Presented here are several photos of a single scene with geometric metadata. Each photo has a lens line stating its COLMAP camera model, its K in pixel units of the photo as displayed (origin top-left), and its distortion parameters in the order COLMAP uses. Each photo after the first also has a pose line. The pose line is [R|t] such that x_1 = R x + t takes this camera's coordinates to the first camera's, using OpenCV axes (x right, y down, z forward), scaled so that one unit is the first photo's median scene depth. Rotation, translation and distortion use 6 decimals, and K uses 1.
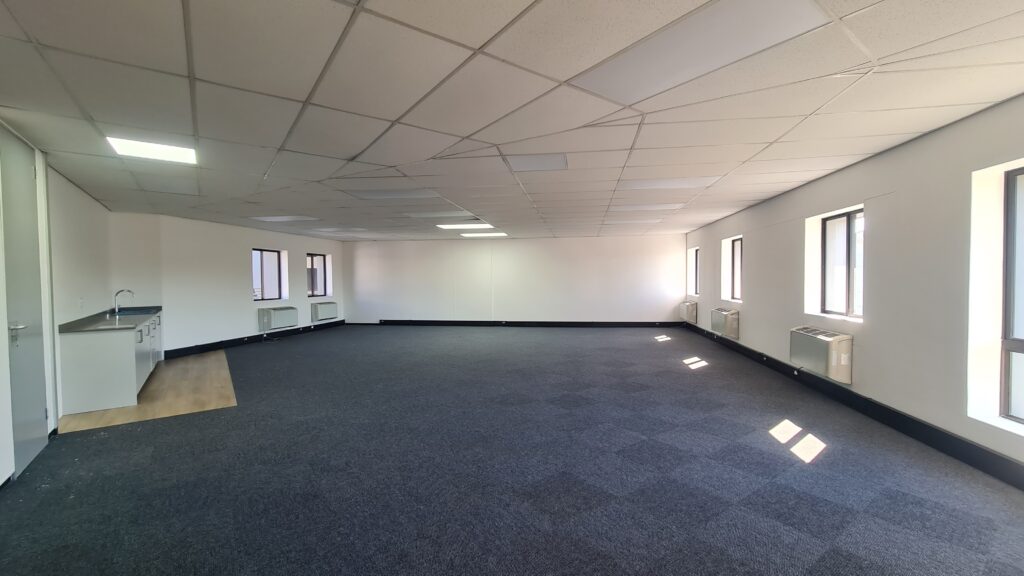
lens RADIAL K [[422.2, 0, 513.1], [0, 422.2, 289.3], [0, 0, 1]] dist [0.002705, 0.000010]
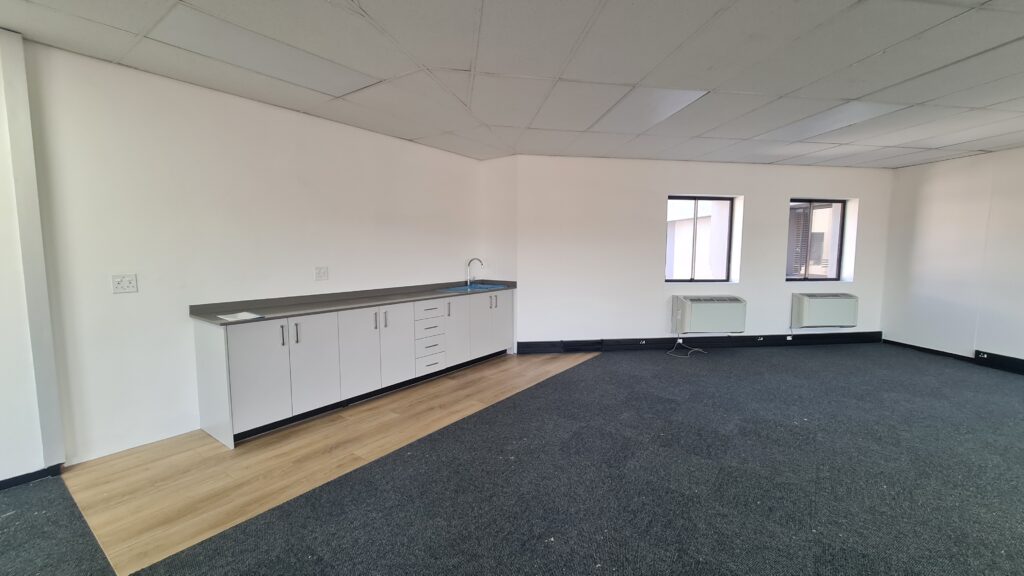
lens RADIAL K [[422.2, 0, 509.9], [0, 422.2, 309.3], [0, 0, 1]] dist [0.002705, 0.000010]
pose [[0.311517, 0.088182, -0.946140, -0.093639], [-0.023742, 0.996096, 0.085021, 0.018370], [0.949944, -0.004022, 0.312394, 0.546957]]
